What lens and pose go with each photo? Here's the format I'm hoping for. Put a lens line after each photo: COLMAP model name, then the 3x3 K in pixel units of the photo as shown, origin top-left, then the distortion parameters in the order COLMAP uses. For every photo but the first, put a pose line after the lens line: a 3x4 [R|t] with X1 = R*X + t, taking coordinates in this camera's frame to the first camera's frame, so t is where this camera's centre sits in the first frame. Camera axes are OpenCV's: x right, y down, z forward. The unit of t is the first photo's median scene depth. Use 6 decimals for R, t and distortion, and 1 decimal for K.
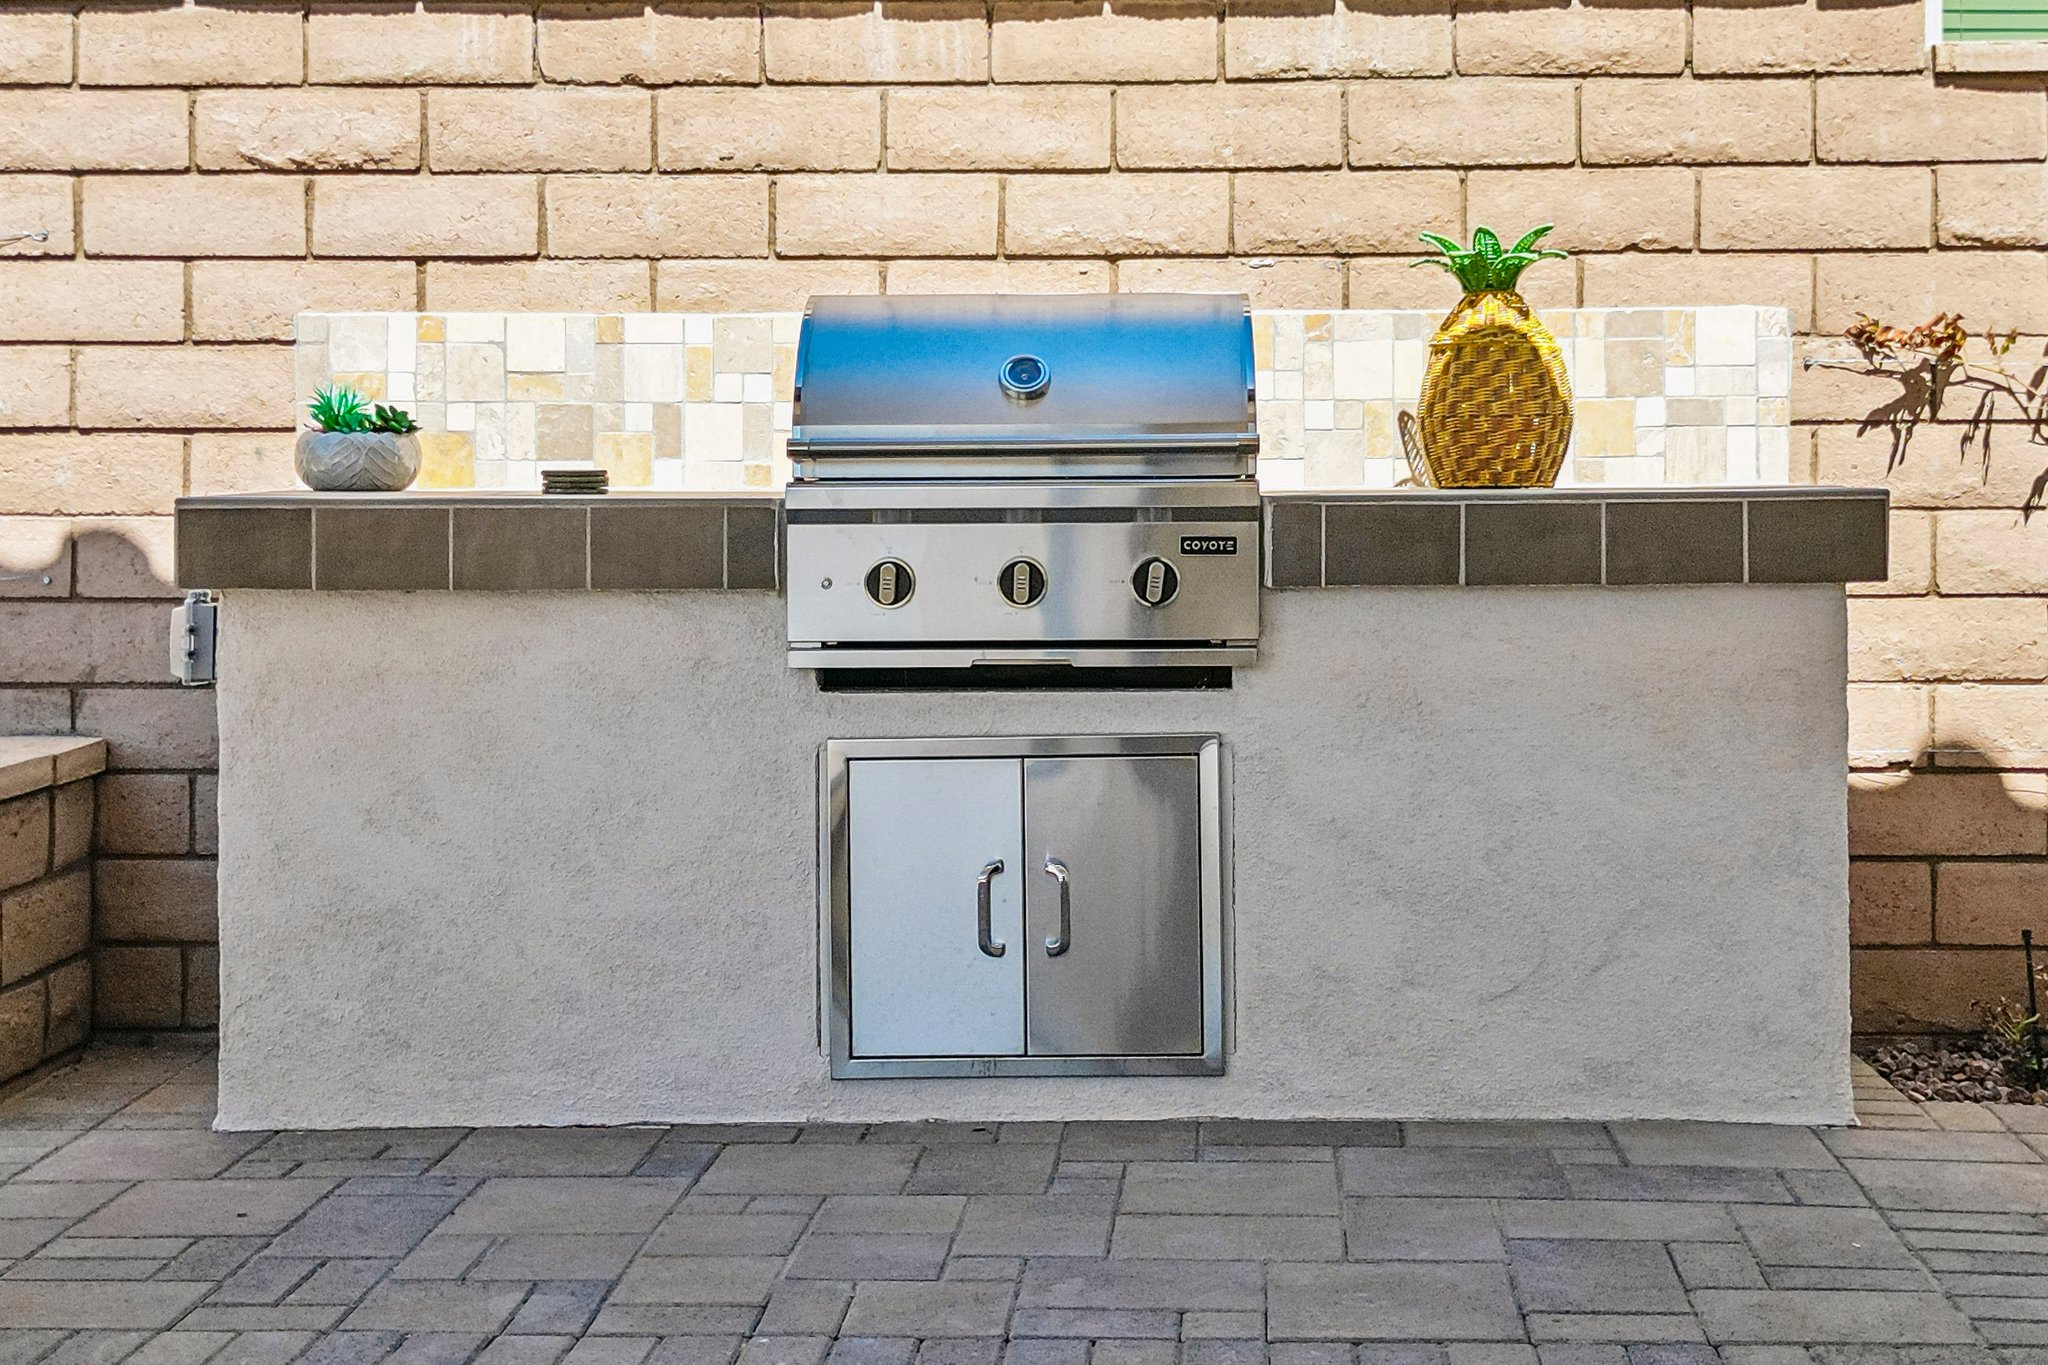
lens RADIAL K [[2792.6, 0, 1024.0], [0, 2792.6, 682.5], [0, 0, 1]] dist [0.099504, -0.037277]
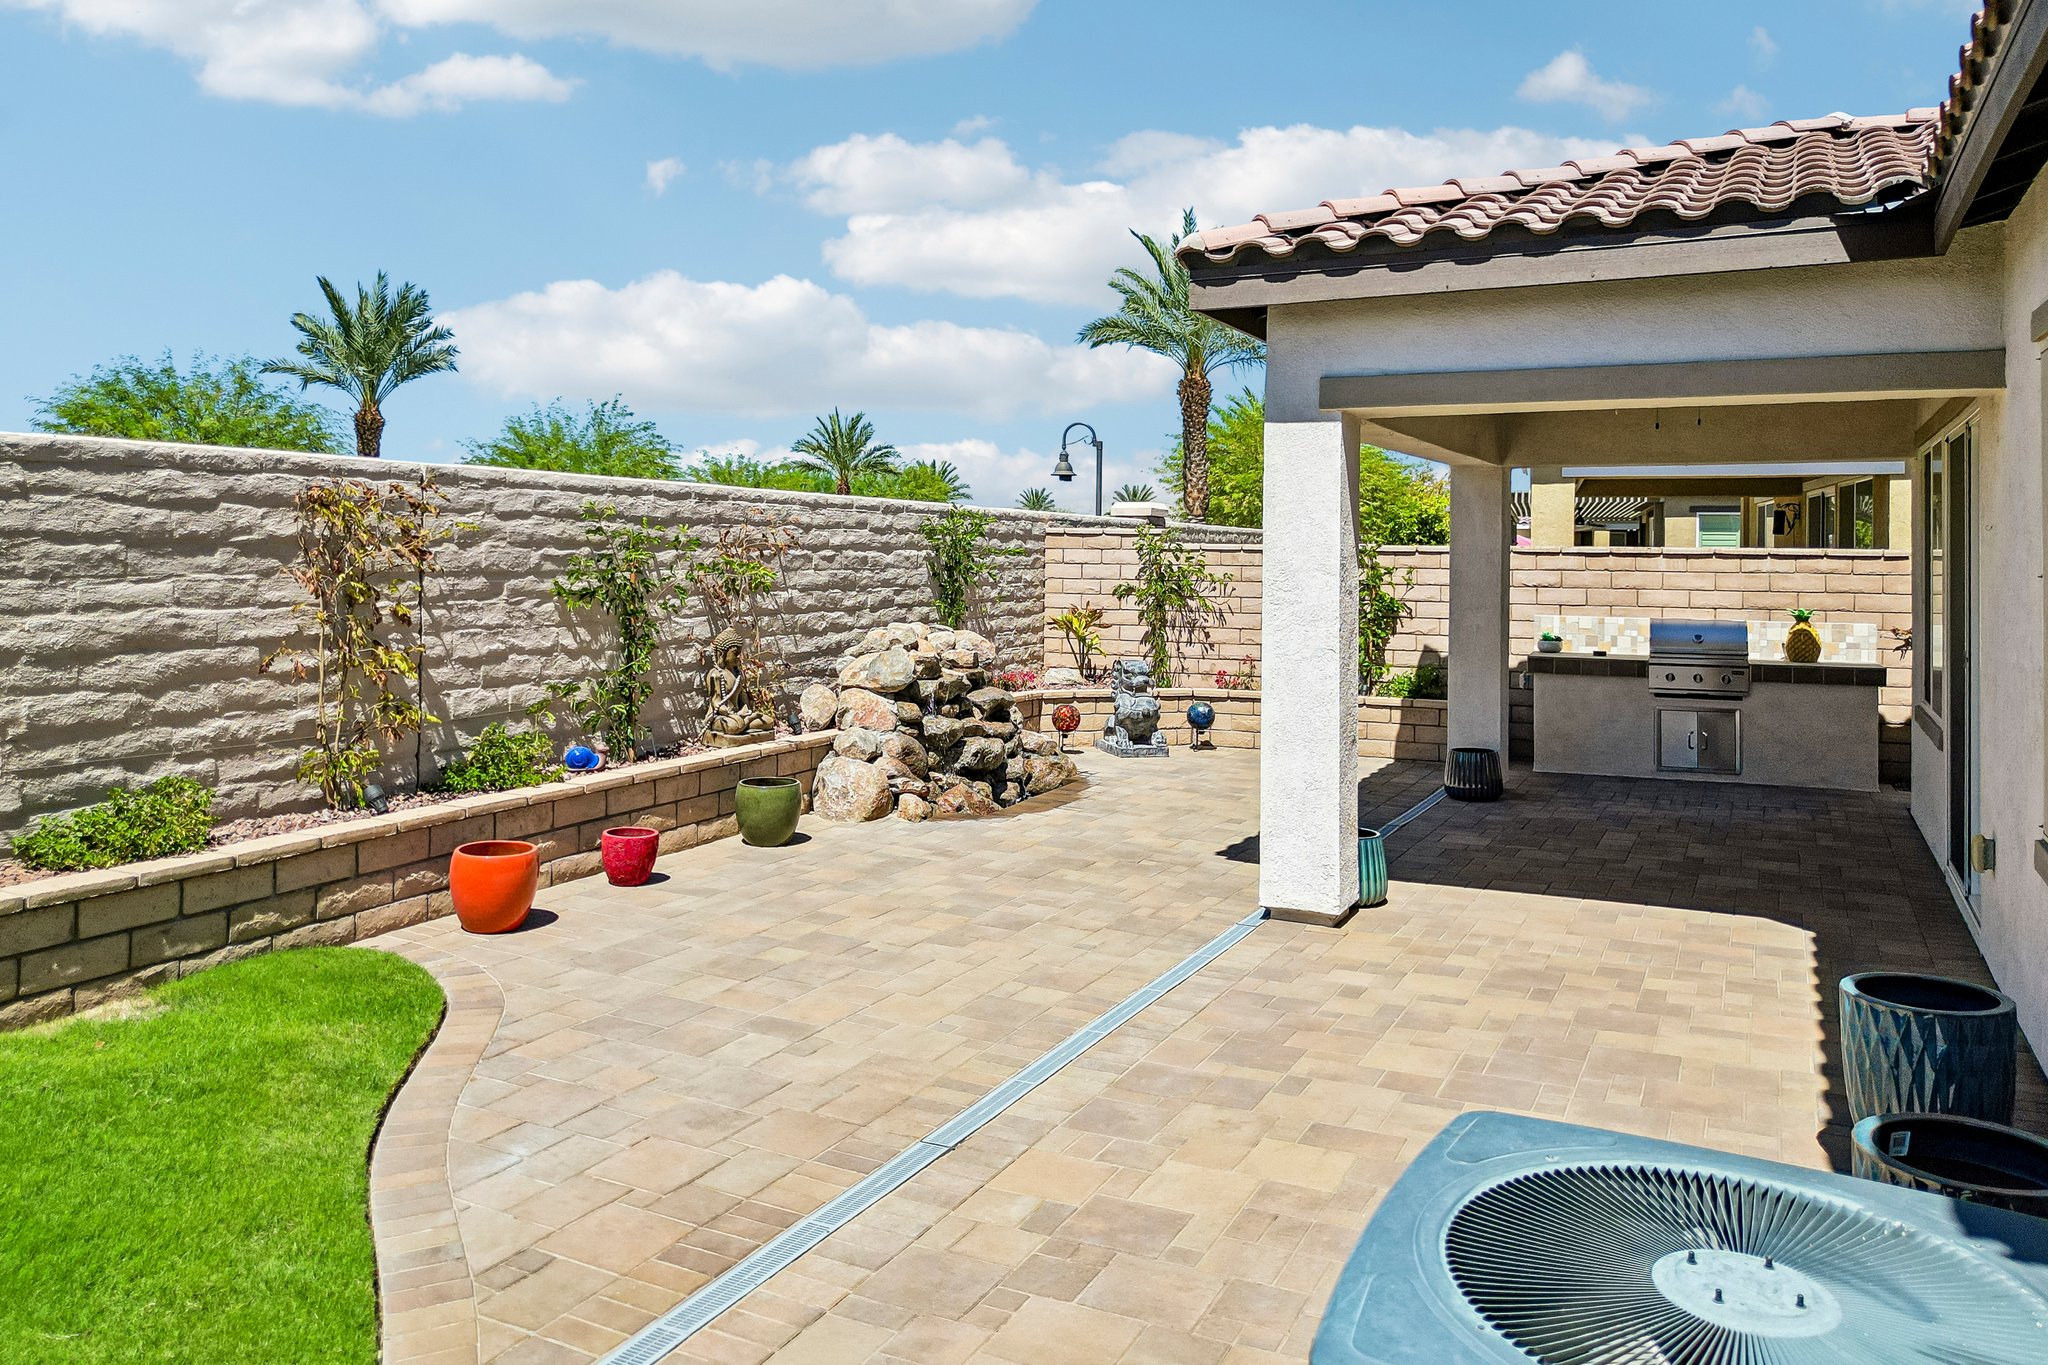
lens RADIAL K [[1476.8, 0, 1031.0], [0, 1476.8, 550.8], [0, 0, 1]] dist [0.049478, 0.000005]
pose [[0.930208, 0.011737, -0.366844, -0.128036], [-0.036943, 0.997407, -0.061765, -0.050533], [0.365168, 0.071006, 0.928230, -1.907793]]
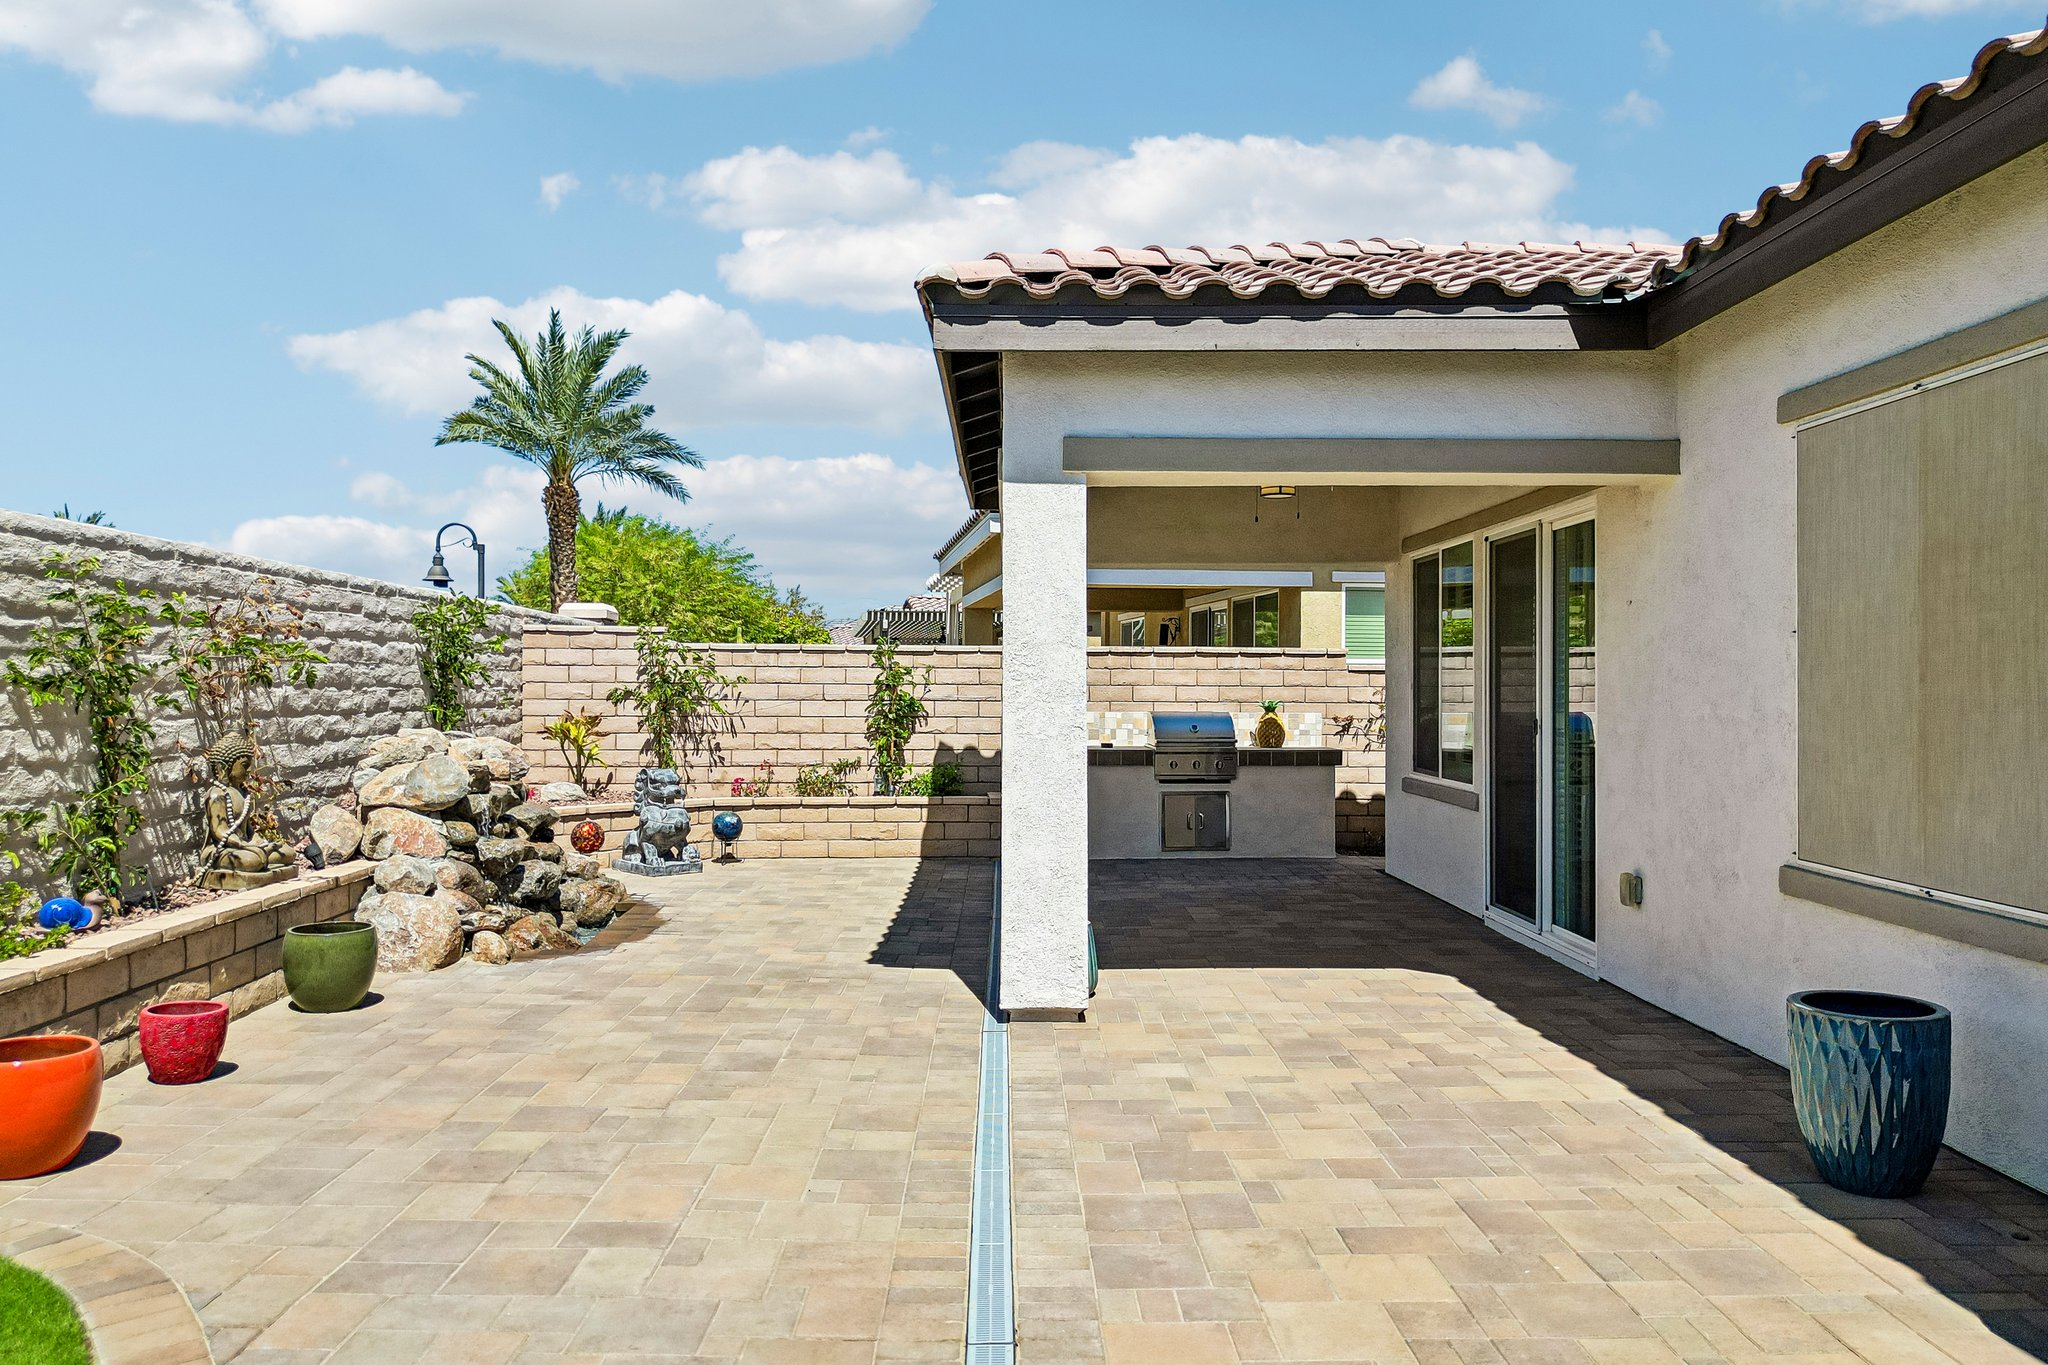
lens RADIAL K [[1448.0, 0, 1034.6], [0, 1448.0, 690.2], [0, 0, 1]] dist [0.051550, -0.054139]
pose [[0.995312, 0.005487, 0.096560, -0.560523], [0.000392, 0.998152, -0.060758, -0.007928], [-0.096715, 0.060511, 0.993471, -1.762276]]
